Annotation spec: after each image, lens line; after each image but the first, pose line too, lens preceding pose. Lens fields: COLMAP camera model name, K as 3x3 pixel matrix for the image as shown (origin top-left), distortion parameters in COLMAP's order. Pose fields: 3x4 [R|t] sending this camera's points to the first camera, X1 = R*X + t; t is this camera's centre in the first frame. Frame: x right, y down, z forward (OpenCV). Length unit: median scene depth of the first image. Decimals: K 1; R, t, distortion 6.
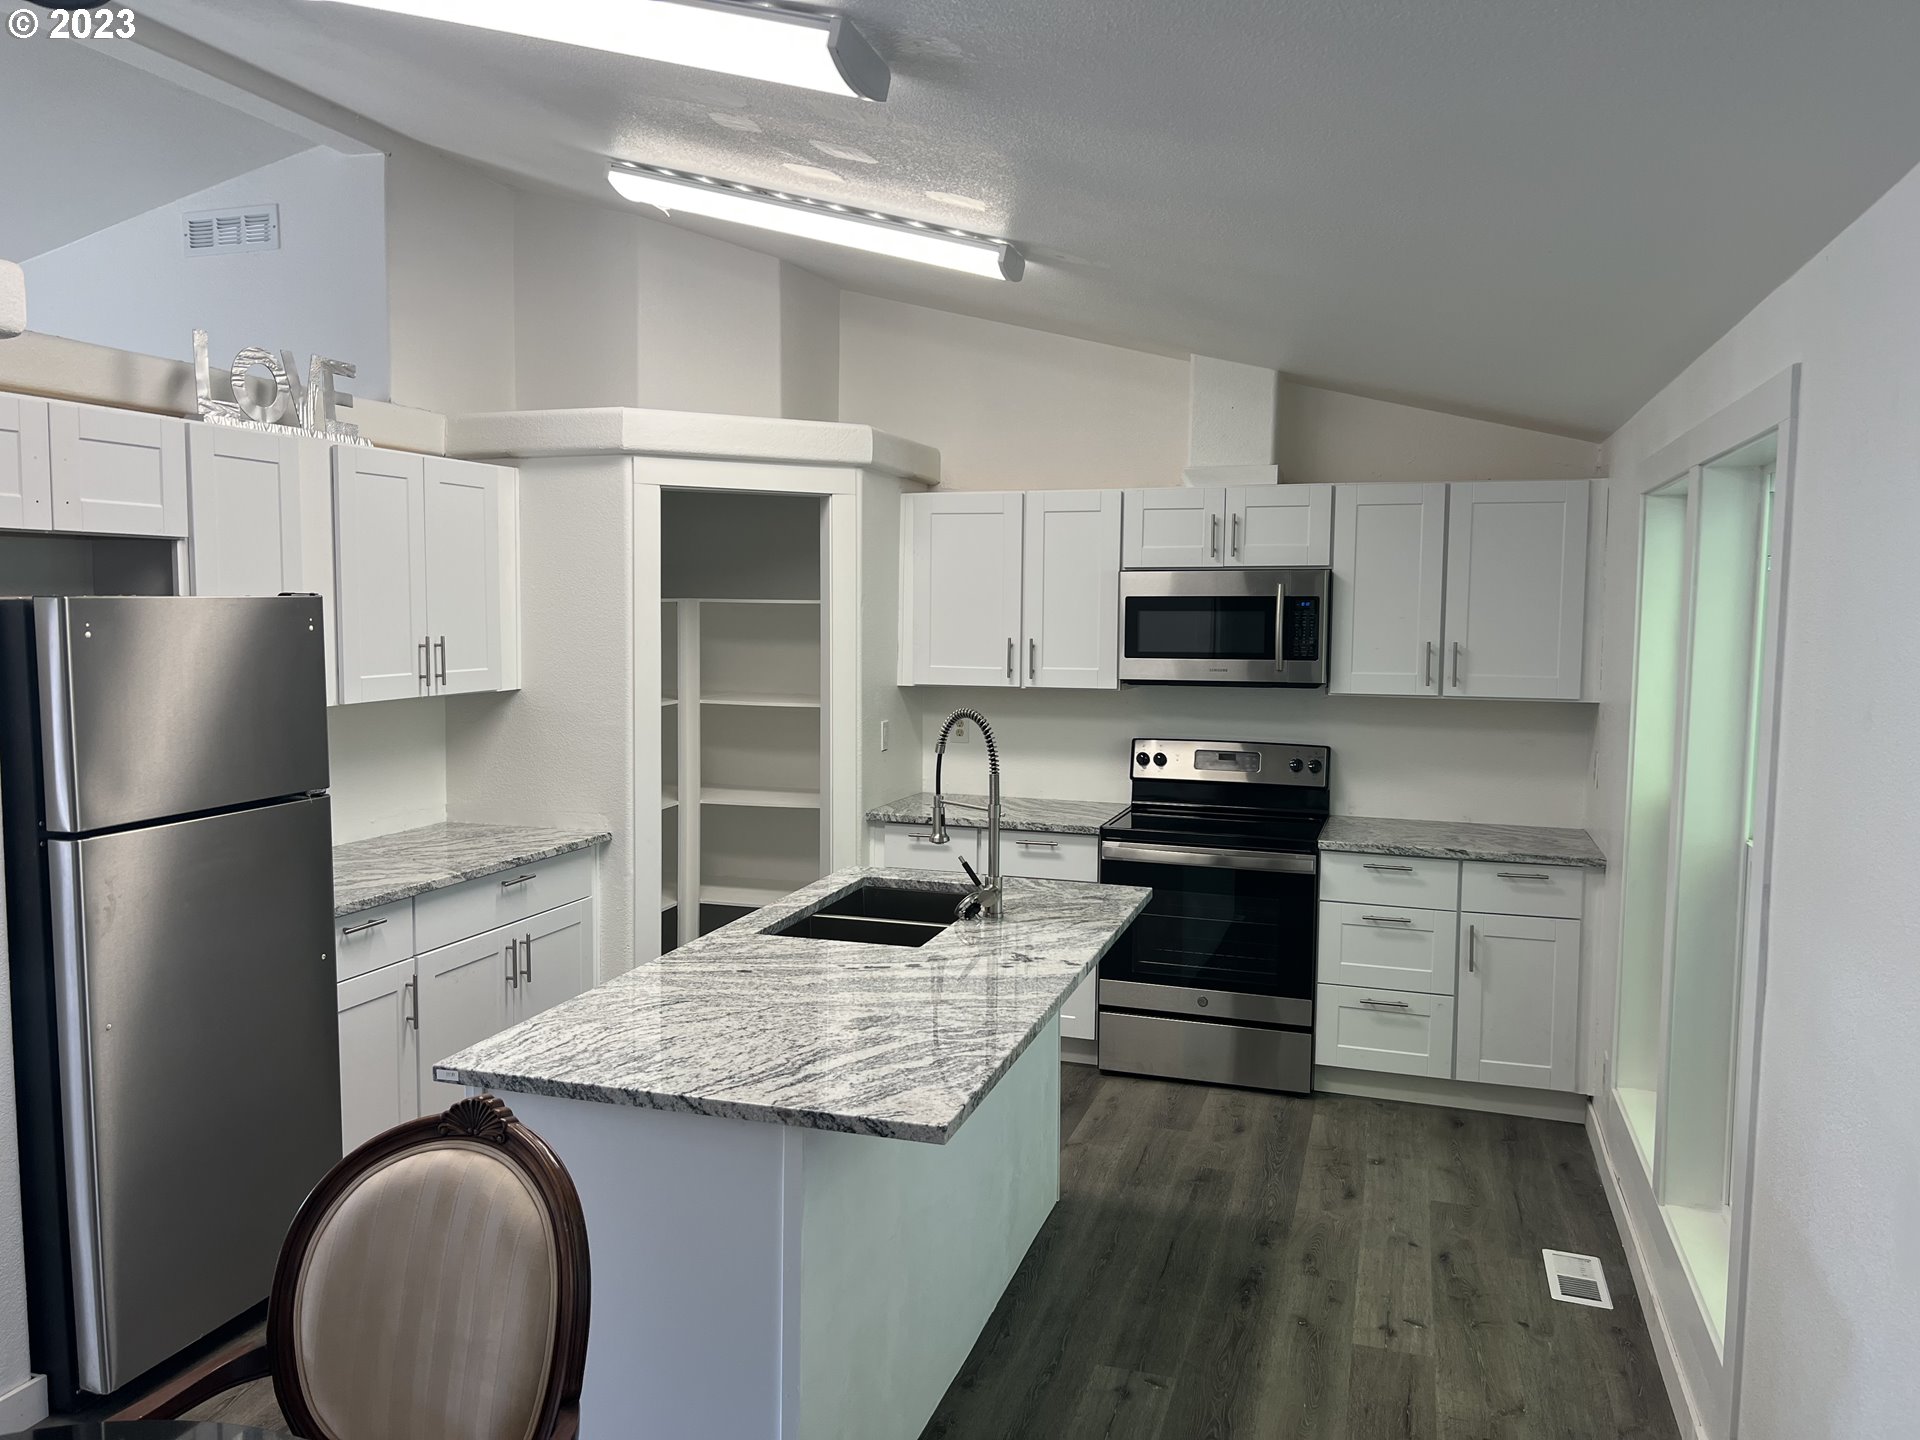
lens RADIAL K [[1441.6, 0, 957.6], [0, 1441.6, 717.4], [0, 0, 1]] dist [0.050375, -0.024314]
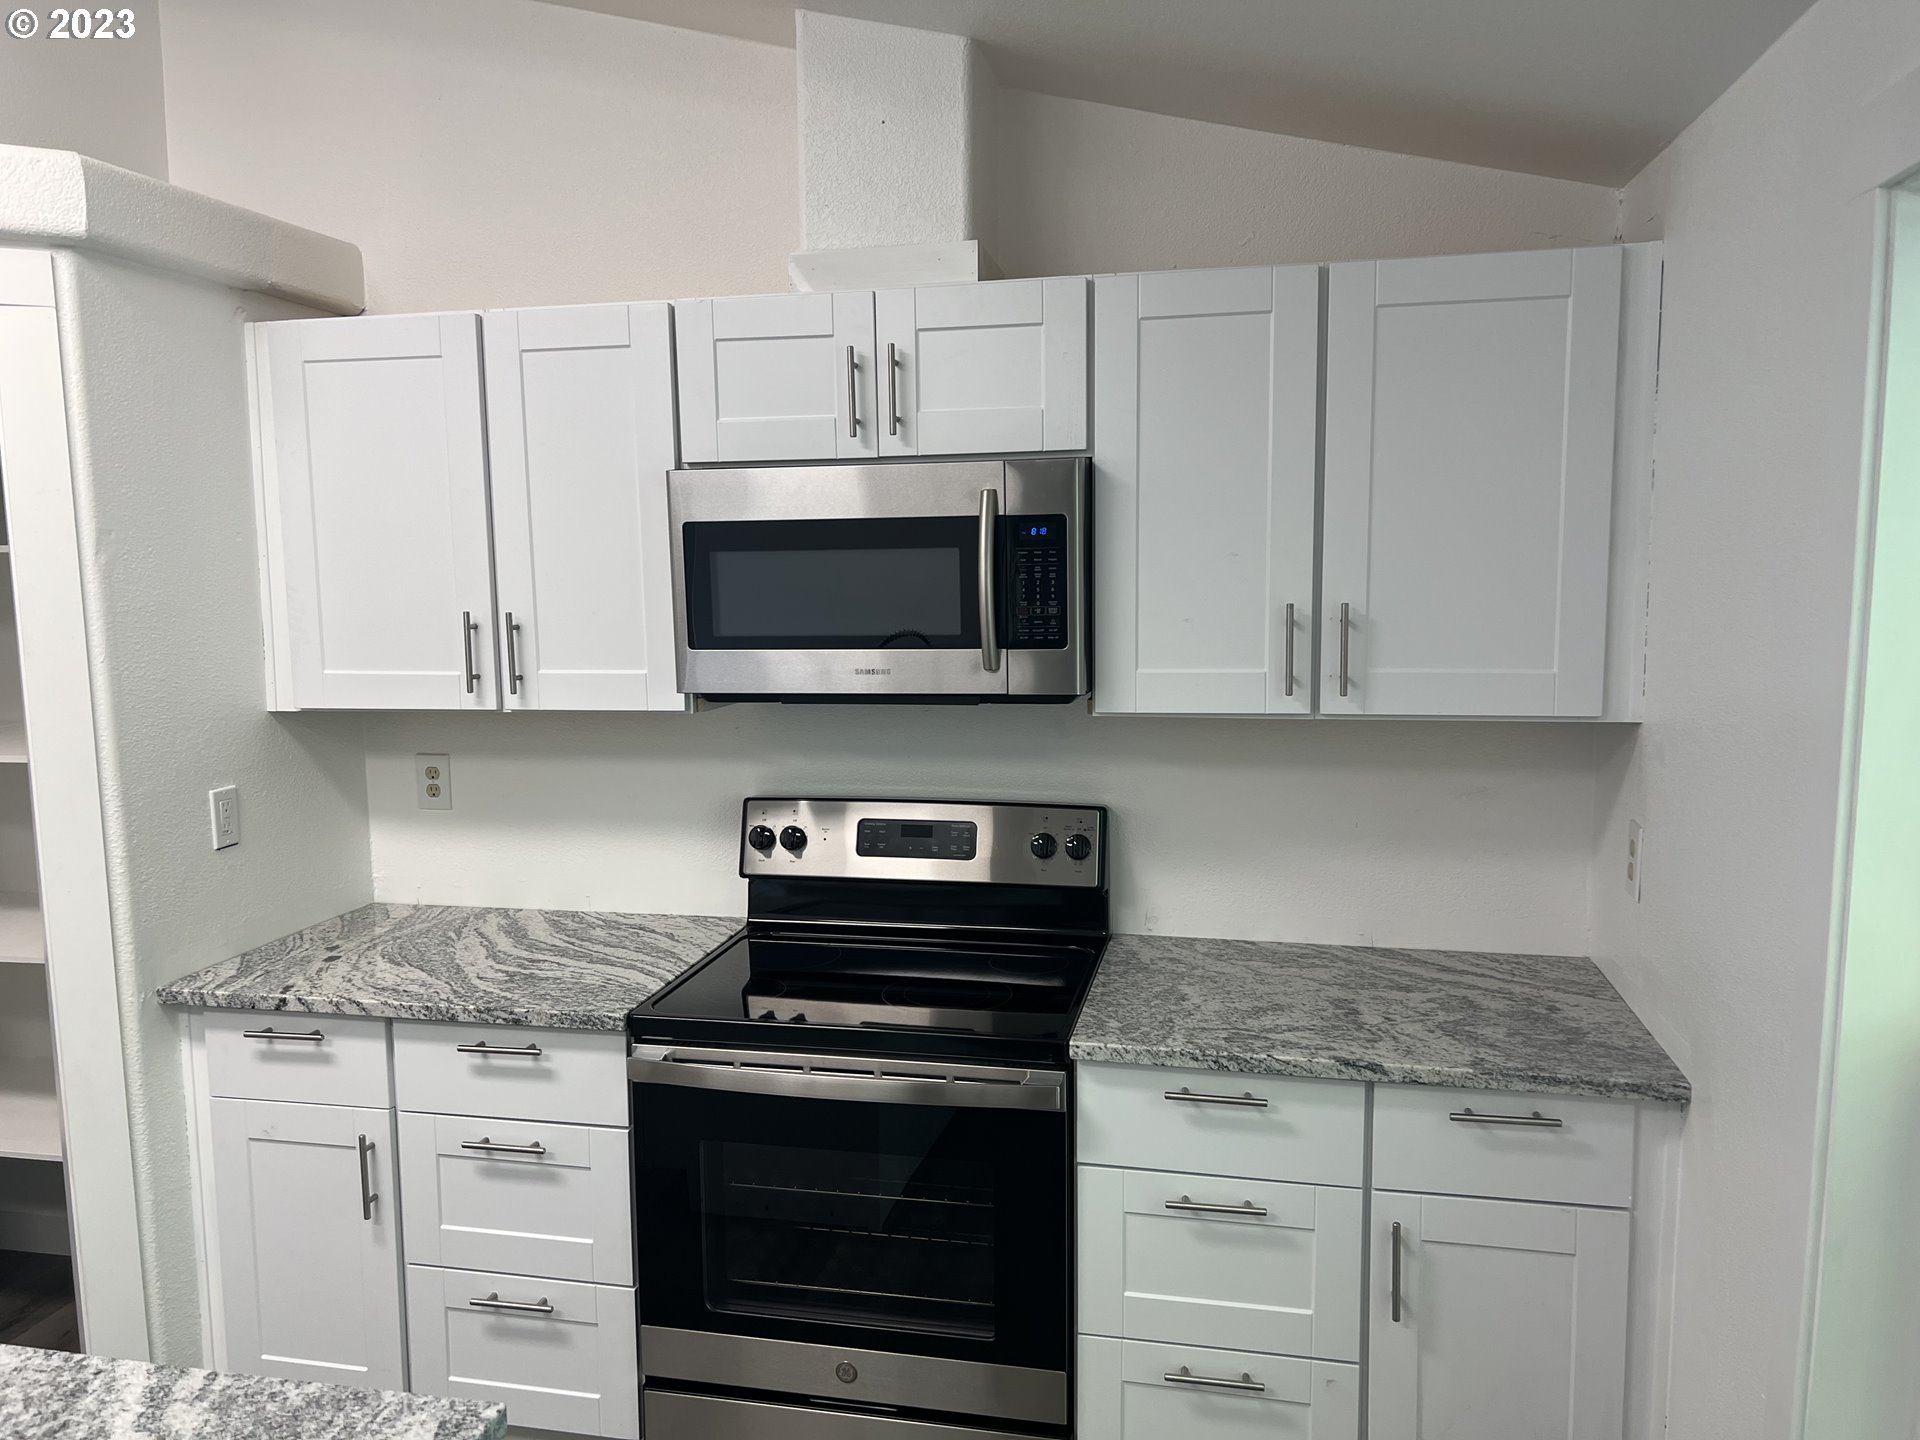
lens RADIAL K [[1441.6, 0, 949.9], [0, 1441.6, 735.5], [0, 0, 1]] dist [0.050375, -0.024314]
pose [[0.994952, -0.036250, 0.093576, 0.165390], [0.031406, 0.998115, 0.052731, -0.037098], [-0.095311, -0.049526, 0.994215, 0.528744]]
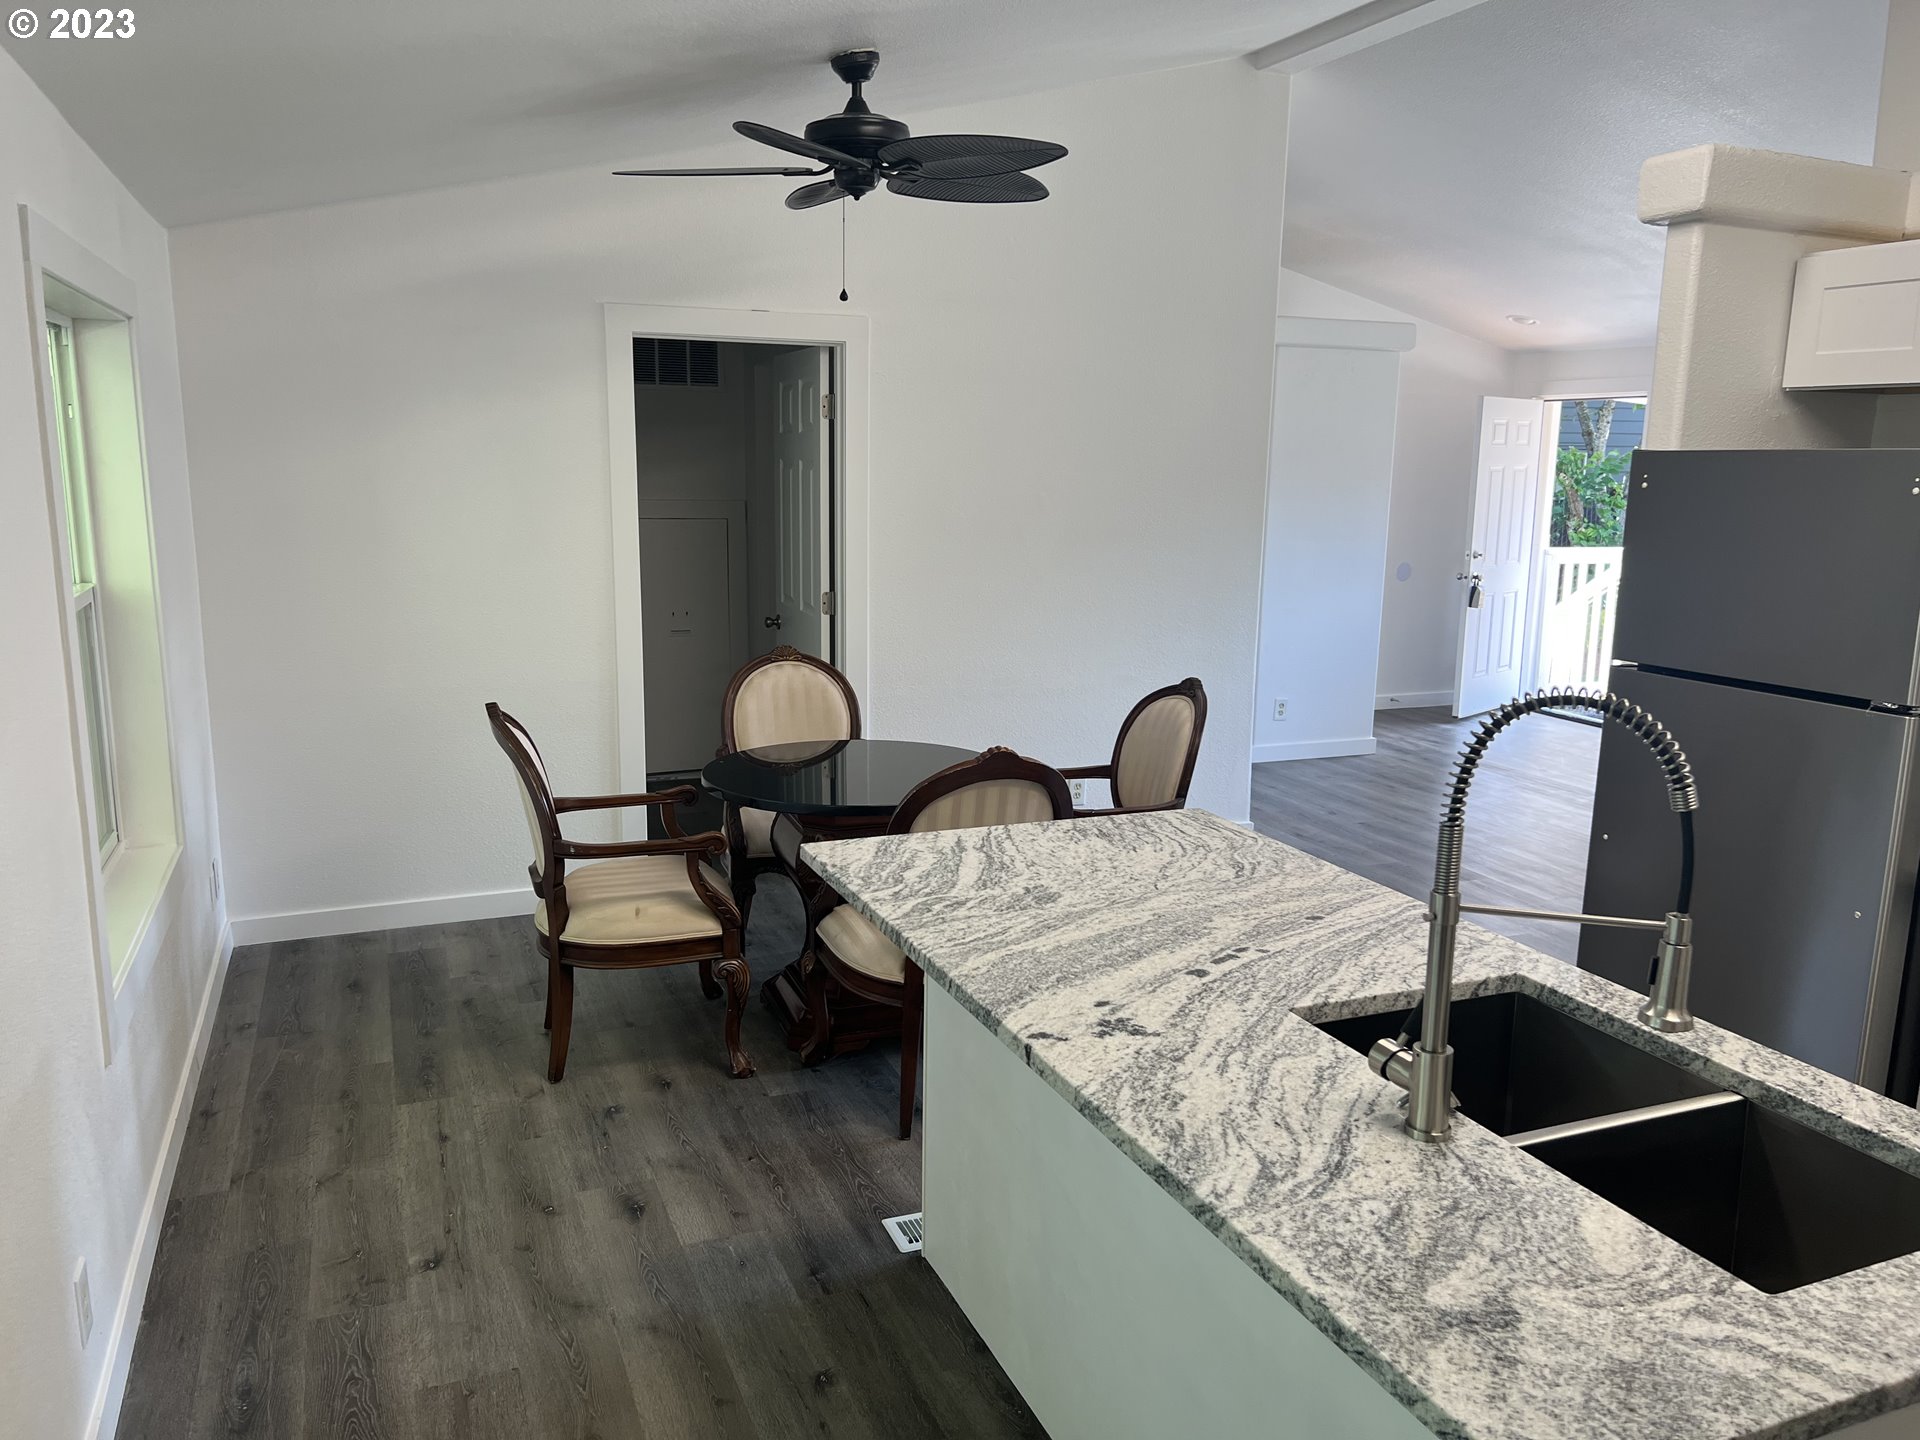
lens RADIAL K [[1441.6, 0, 950.7], [0, 1441.6, 726.6], [0, 0, 1]] dist [0.050375, -0.024314]
pose [[-0.776450, 0.098351, -0.622457, 0.498890], [-0.068902, 0.968575, 0.238988, -0.102646], [0.626401, 0.228450, -0.745273, 1.471868]]
